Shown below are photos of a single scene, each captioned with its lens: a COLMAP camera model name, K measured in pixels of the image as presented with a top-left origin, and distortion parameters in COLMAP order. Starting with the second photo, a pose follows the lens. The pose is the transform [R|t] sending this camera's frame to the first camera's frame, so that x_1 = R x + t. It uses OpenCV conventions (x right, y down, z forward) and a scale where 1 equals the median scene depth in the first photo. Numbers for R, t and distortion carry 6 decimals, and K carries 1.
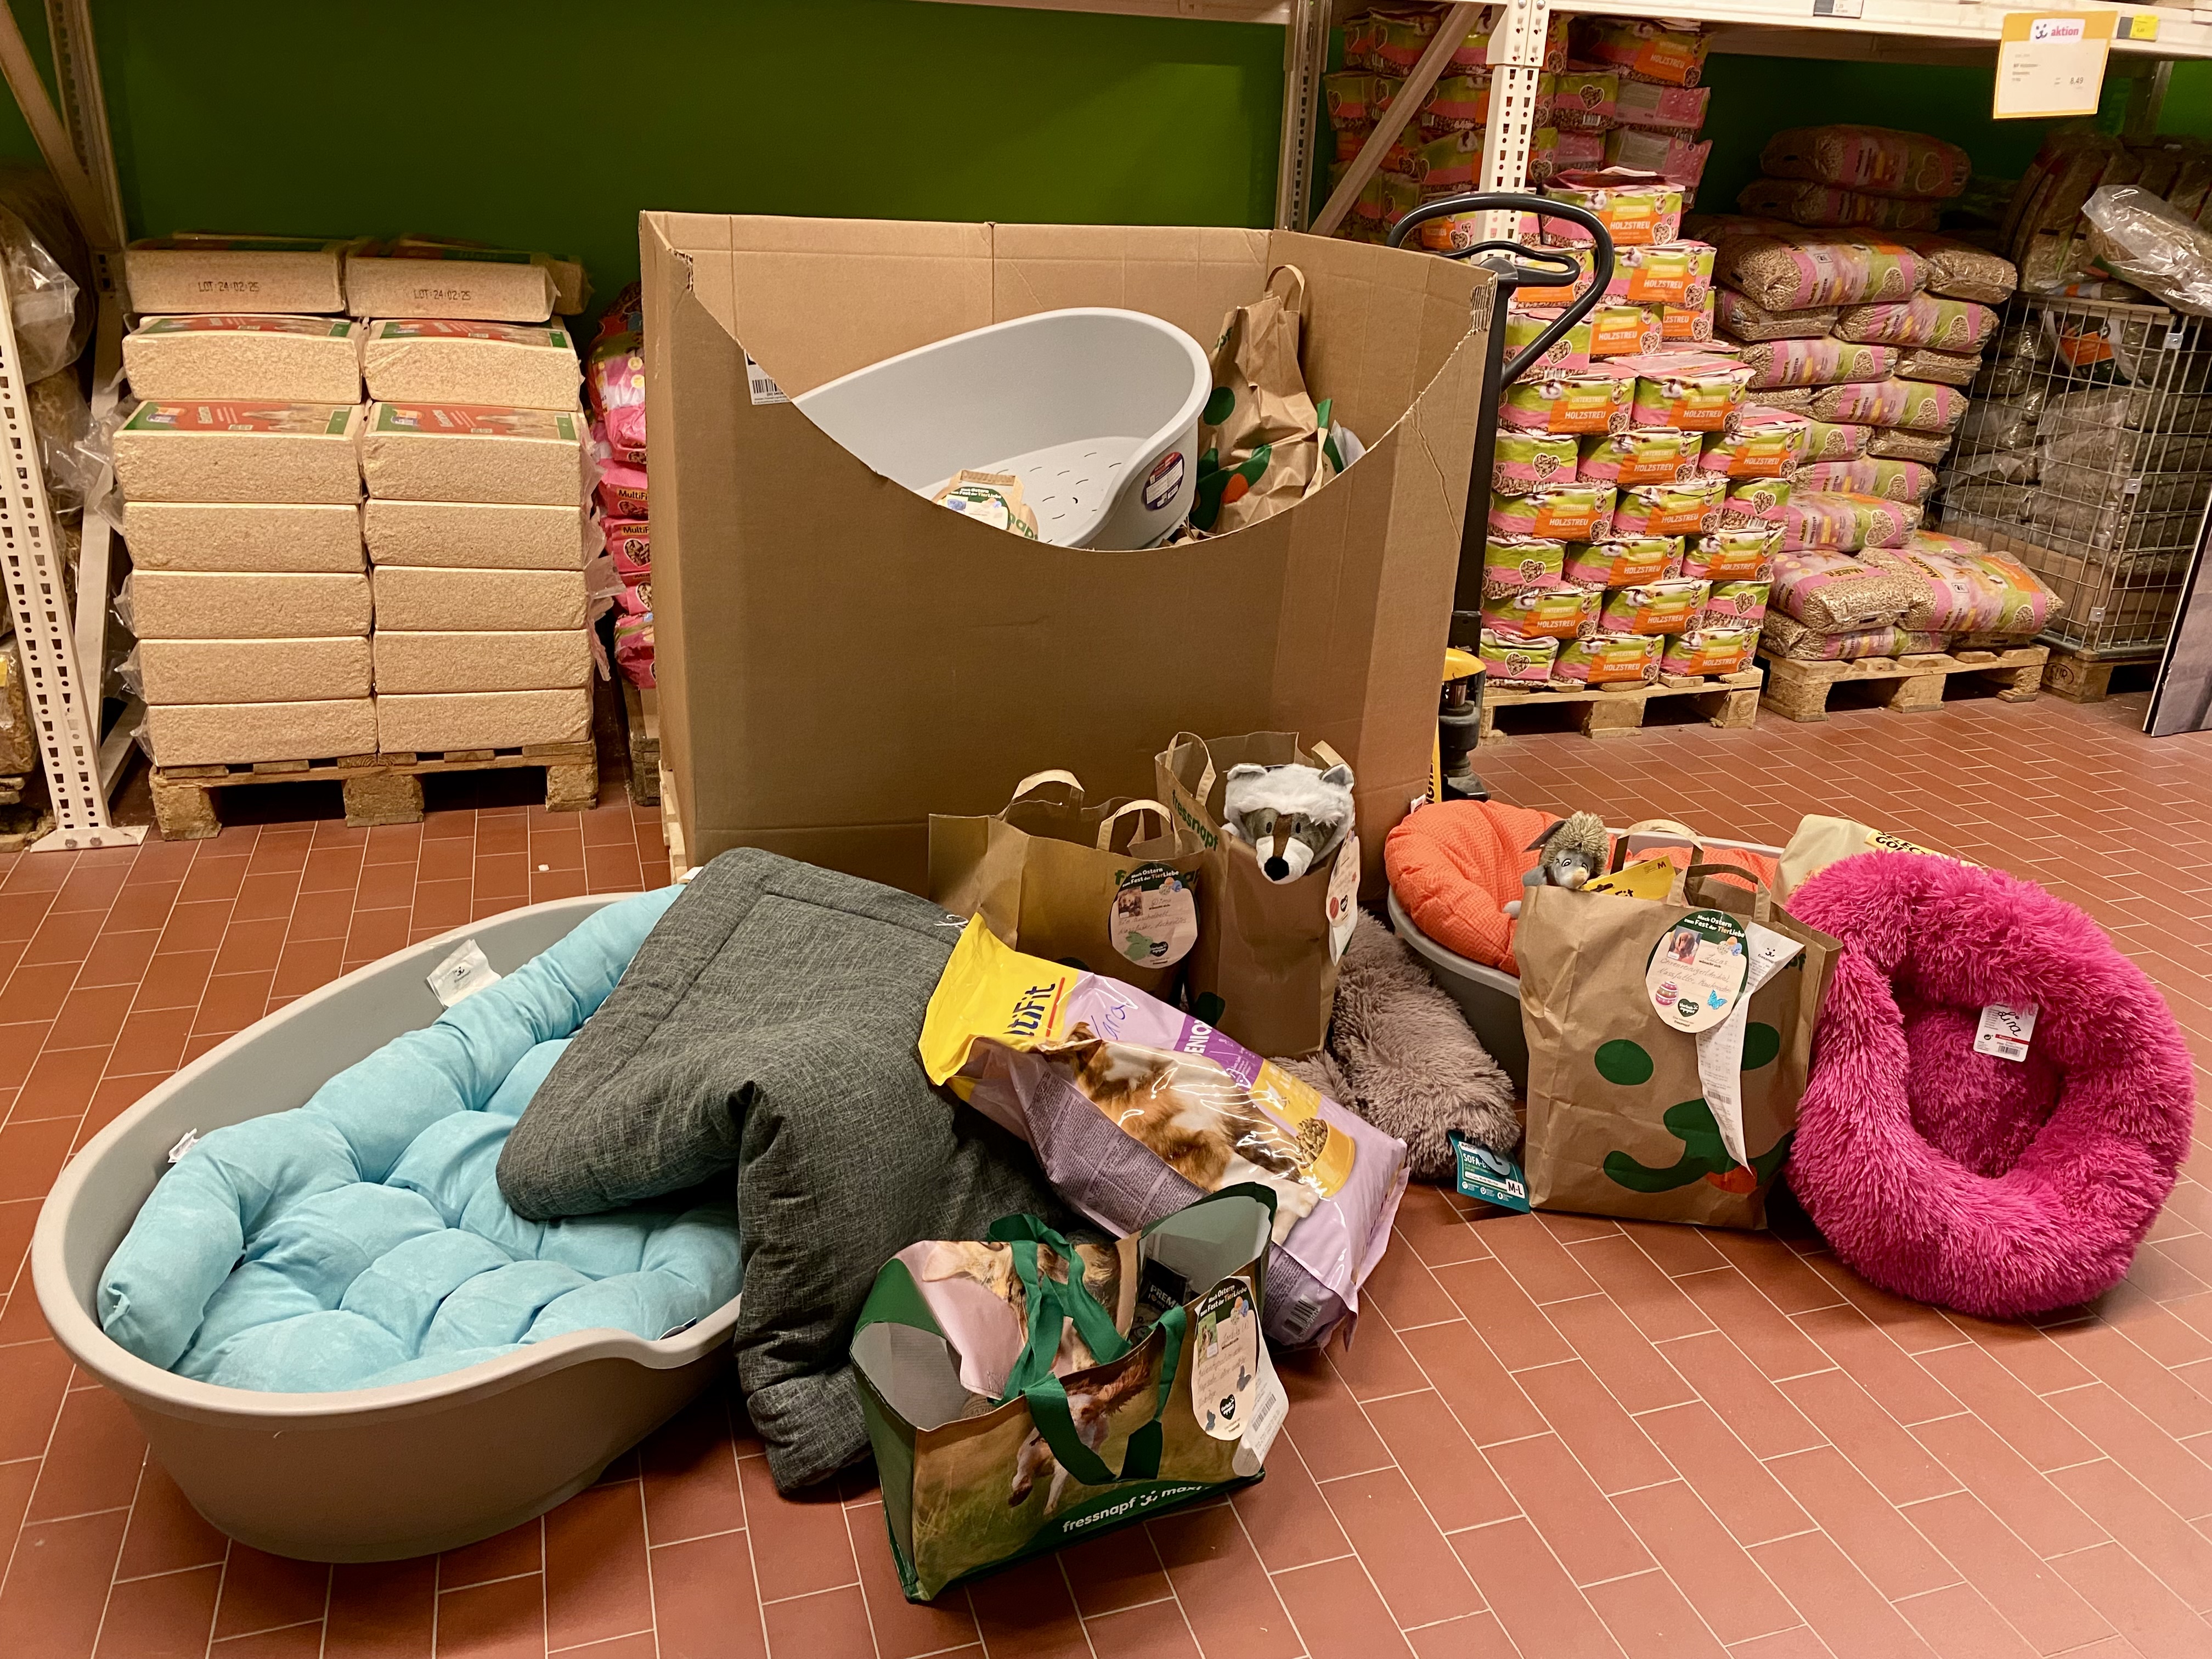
lens RADIAL K [[1692.6, 0, 1110.1], [0, 1692.6, 829.1], [0, 0, 1]] dist [0.019825, -0.030168]
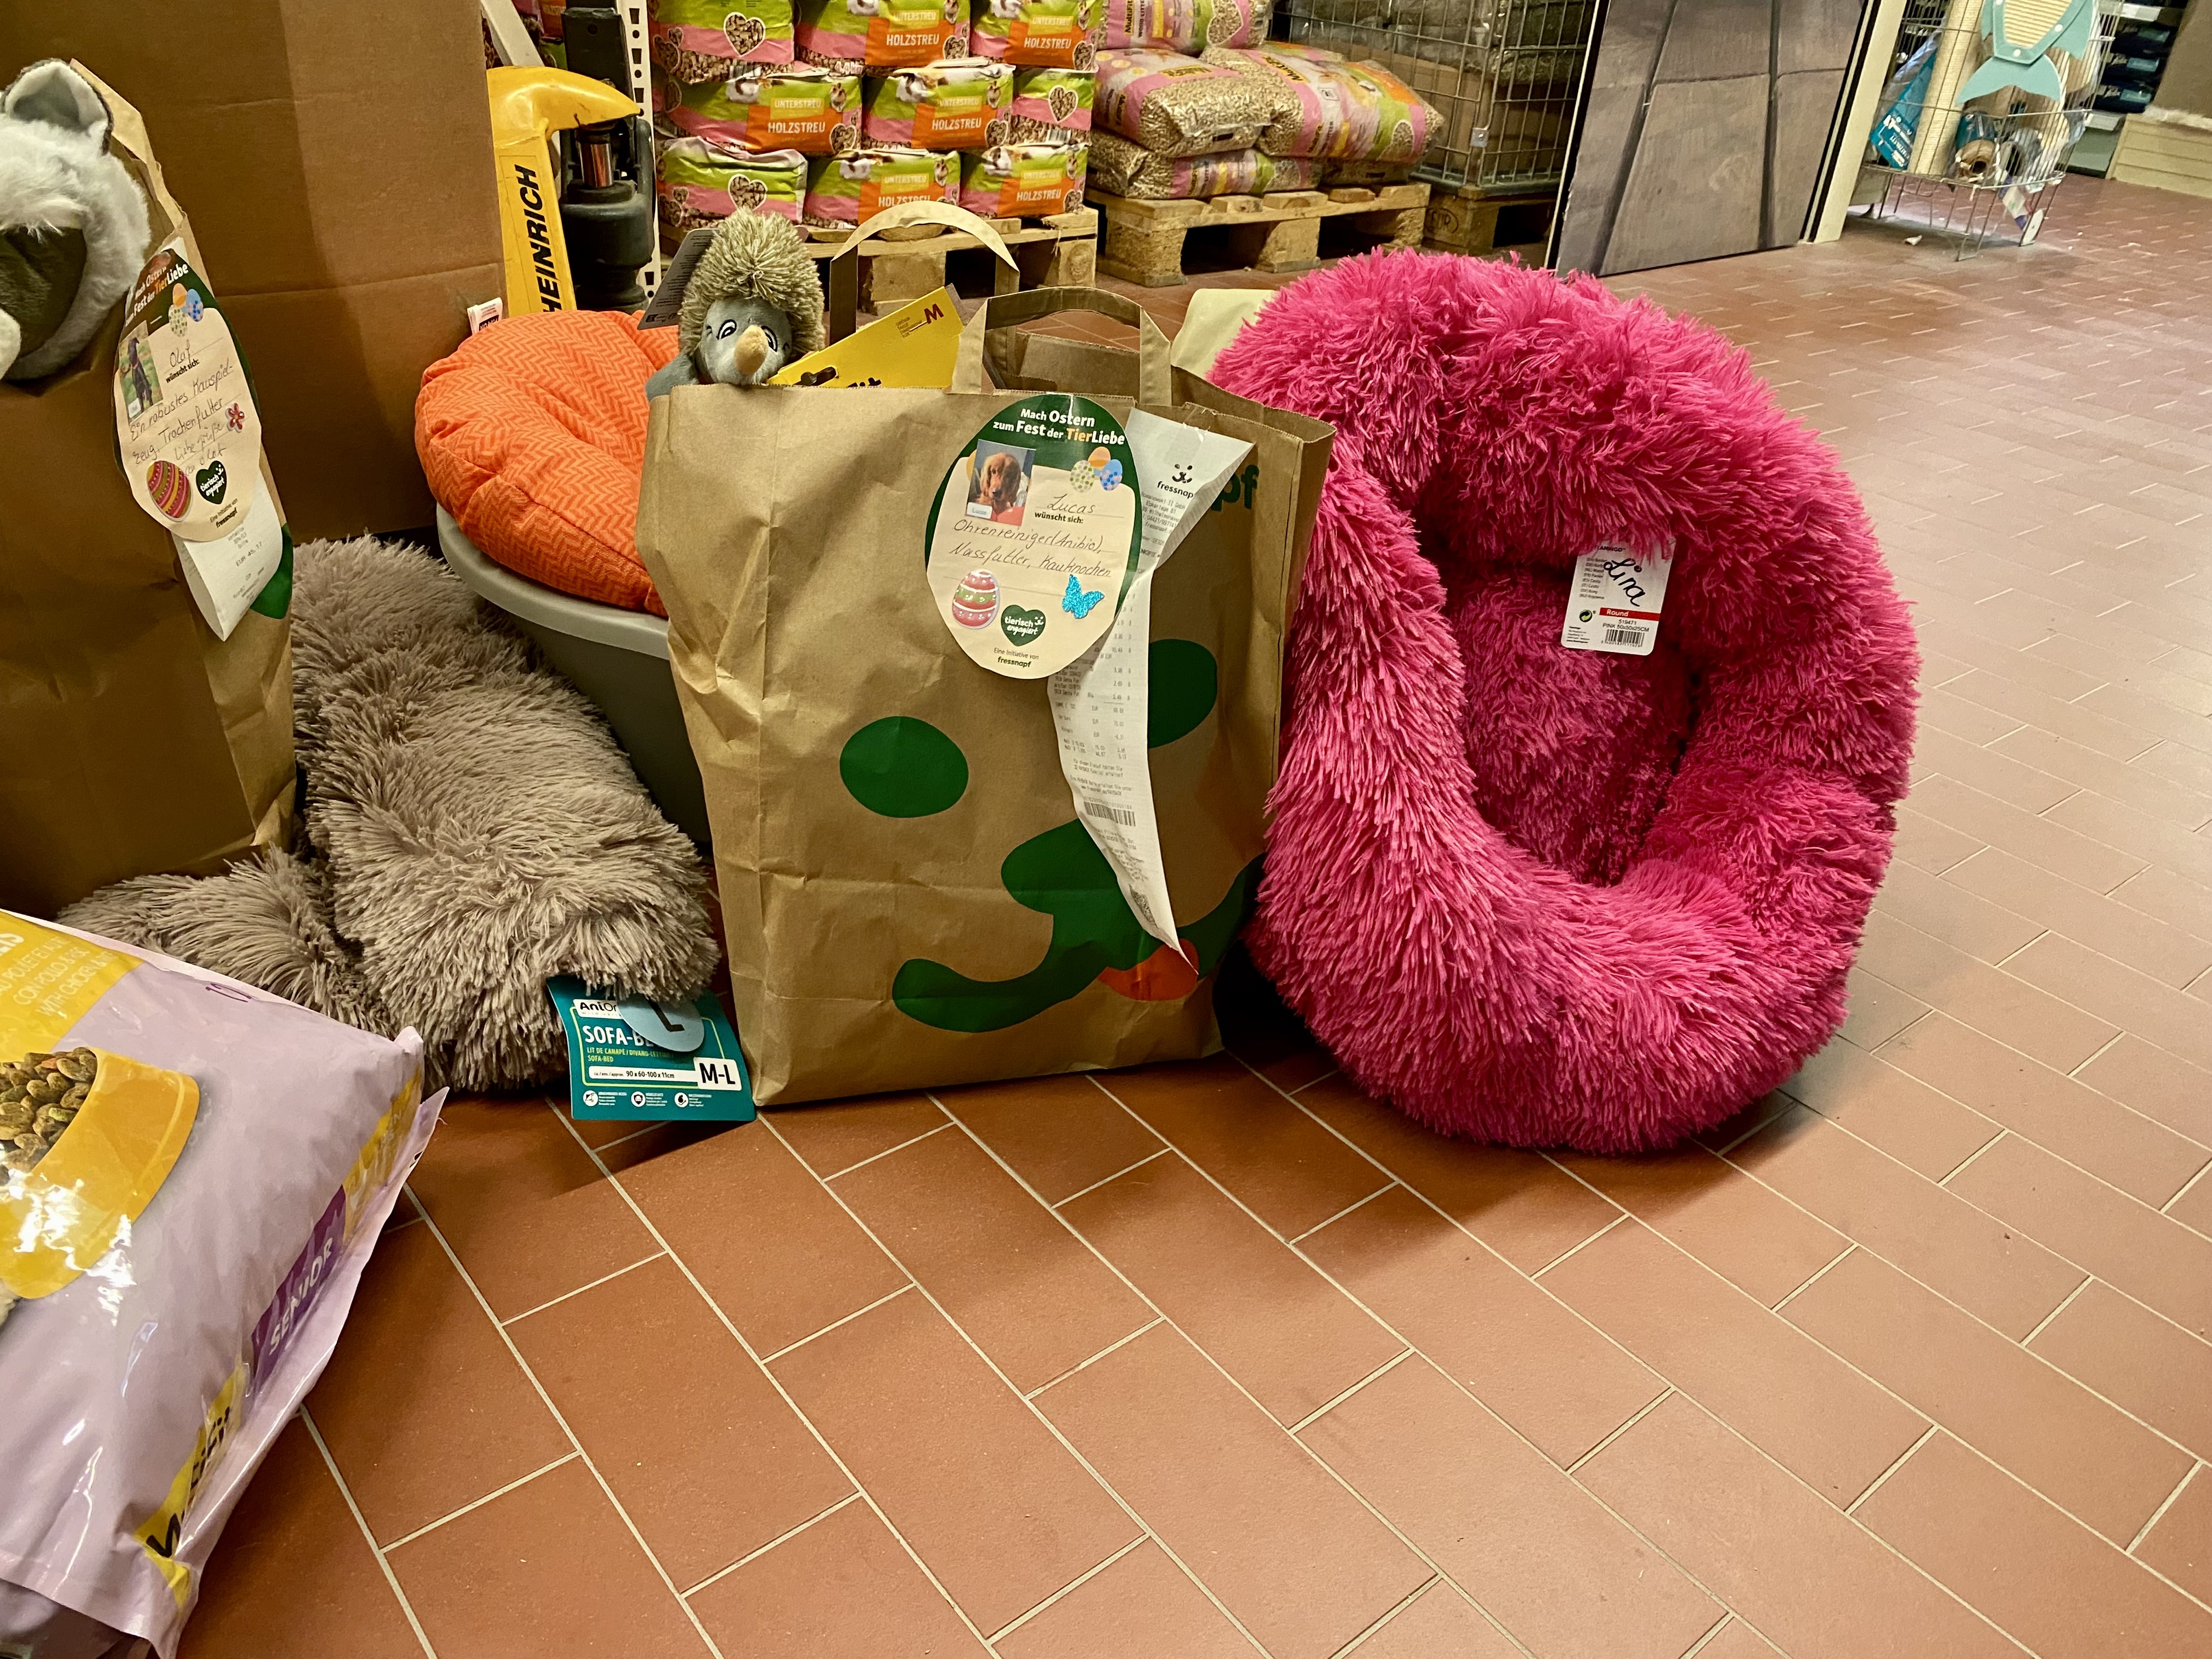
lens RADIAL K [[1692.6, 0, 1117.3], [0, 1692.6, 878.4], [0, 0, 1]] dist [0.019825, -0.030168]
pose [[0.927436, -0.164851, 0.335688, 0.197334], [0.103215, 0.975571, 0.193927, 0.083852], [-0.359456, -0.145207, 0.921795, 0.555250]]
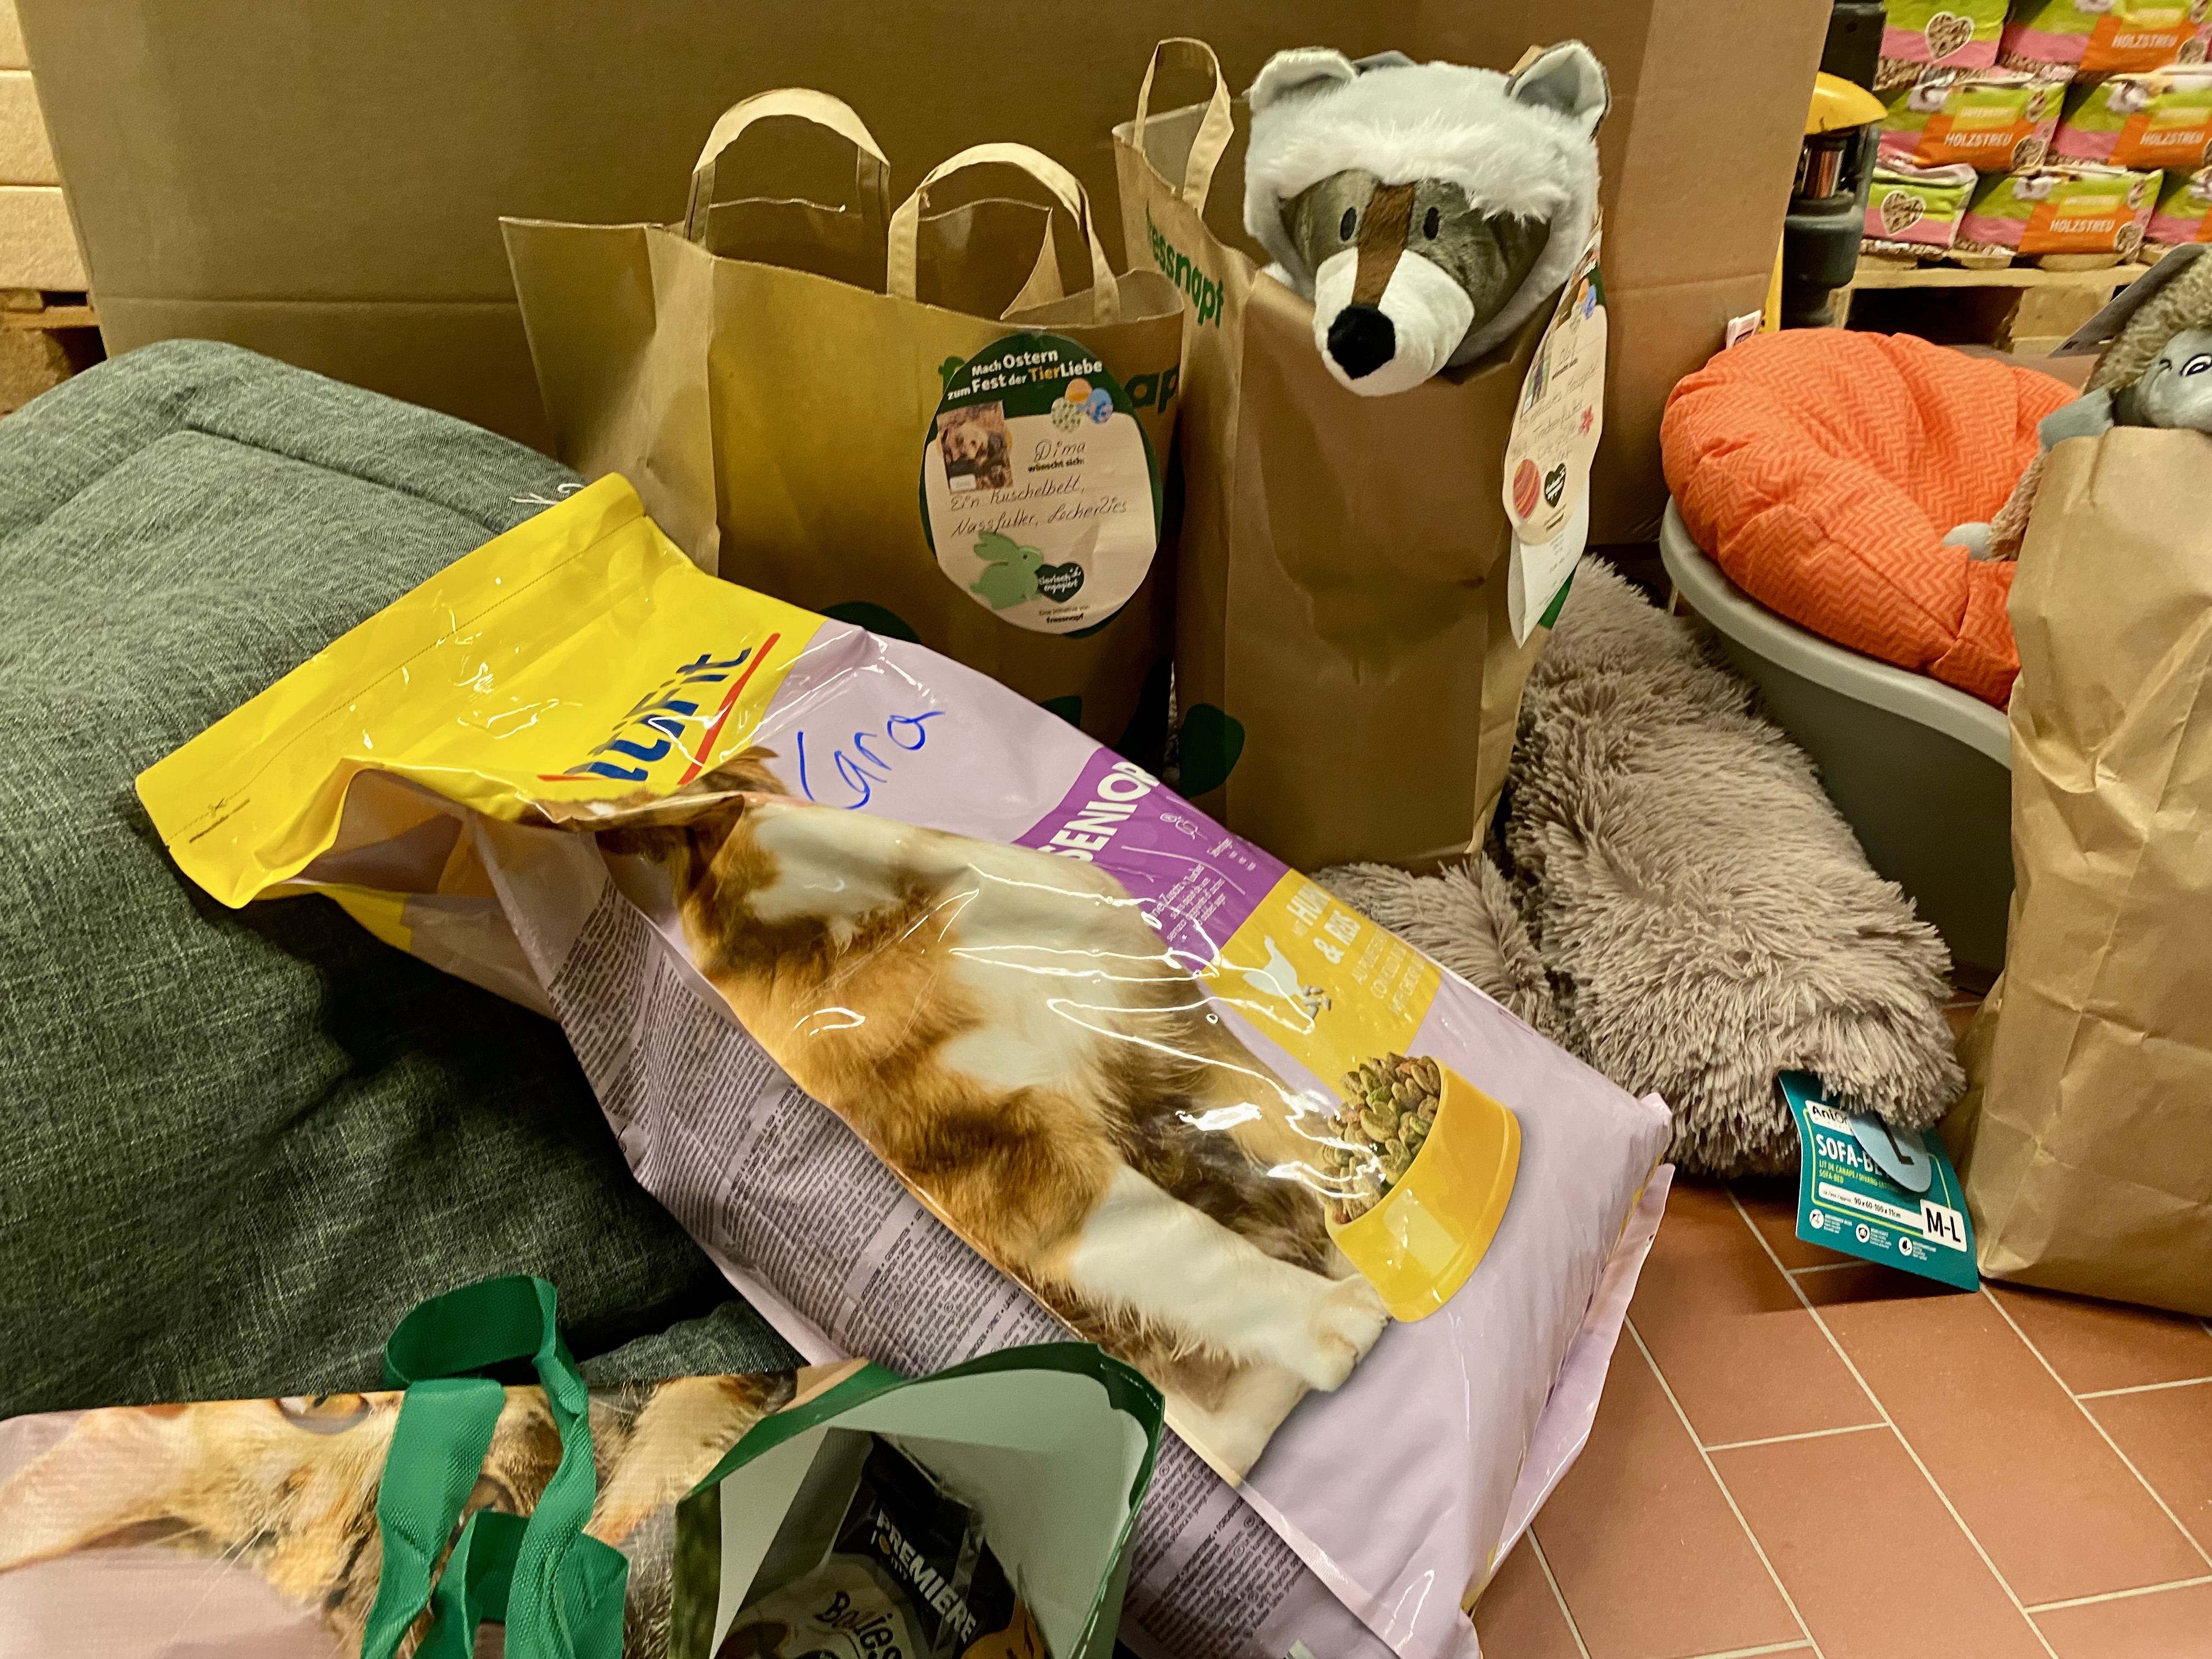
lens RADIAL K [[1692.6, 0, 1086.1], [0, 1692.6, 882.6], [0, 0, 1]] dist [0.019825, -0.030168]
pose [[0.989112, 0.053141, -0.137234, 0.093904], [-0.029590, 0.985297, 0.168266, 0.074949], [0.144158, -0.162373, 0.976142, 0.611782]]
